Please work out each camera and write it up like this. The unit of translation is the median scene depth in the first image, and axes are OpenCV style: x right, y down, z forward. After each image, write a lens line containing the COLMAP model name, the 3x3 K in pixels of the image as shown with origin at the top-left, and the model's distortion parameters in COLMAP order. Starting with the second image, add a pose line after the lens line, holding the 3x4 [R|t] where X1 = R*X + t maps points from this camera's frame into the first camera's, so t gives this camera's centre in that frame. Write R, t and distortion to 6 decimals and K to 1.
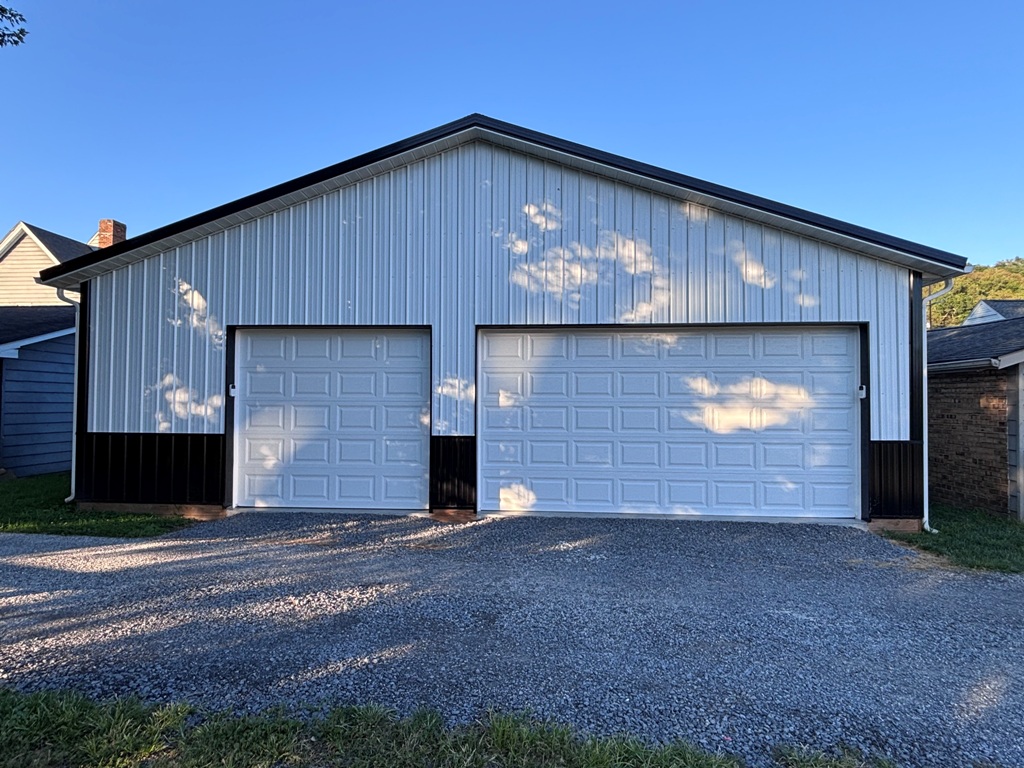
lens RADIAL K [[563.7, 0, 511.9], [0, 563.7, 389.1], [0, 0, 1]] dist [0.000511, 0.000158]
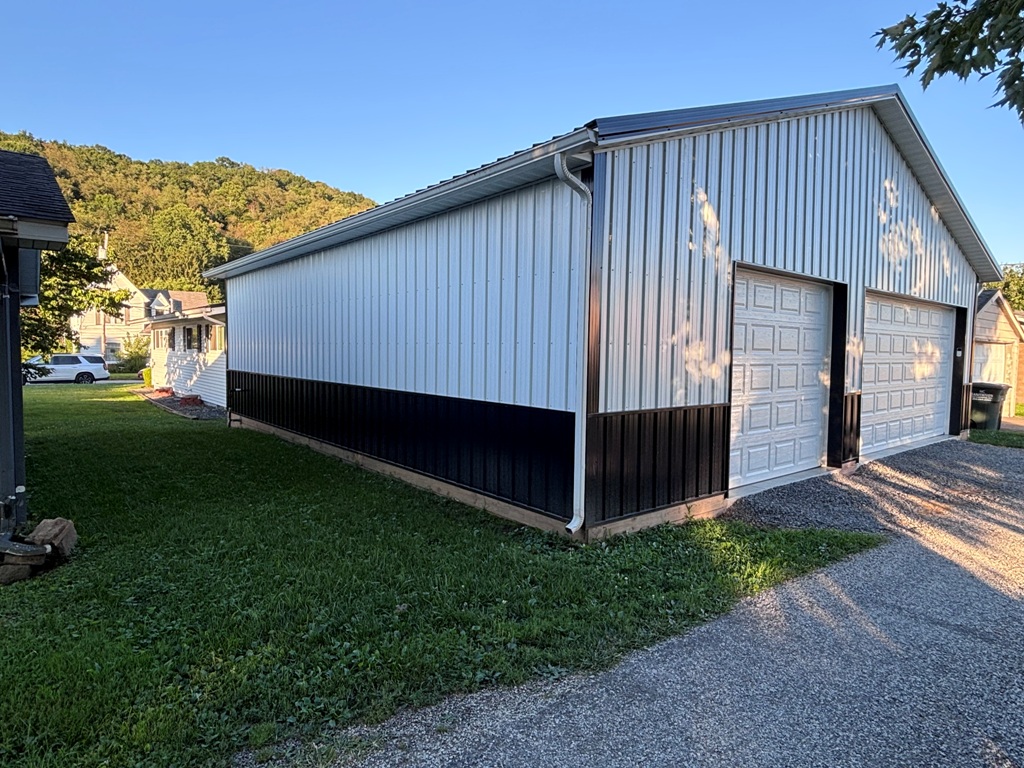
lens RADIAL K [[596.6, 0, 511.6], [0, 596.6, 380.6], [0, 0, 1]] dist [0.001618, 0.000707]
pose [[0.726091, -0.029147, 0.686981, -1.270673], [-0.033388, 0.996428, 0.077565, -0.003287], [-0.686788, -0.079257, 0.722524, 0.614855]]
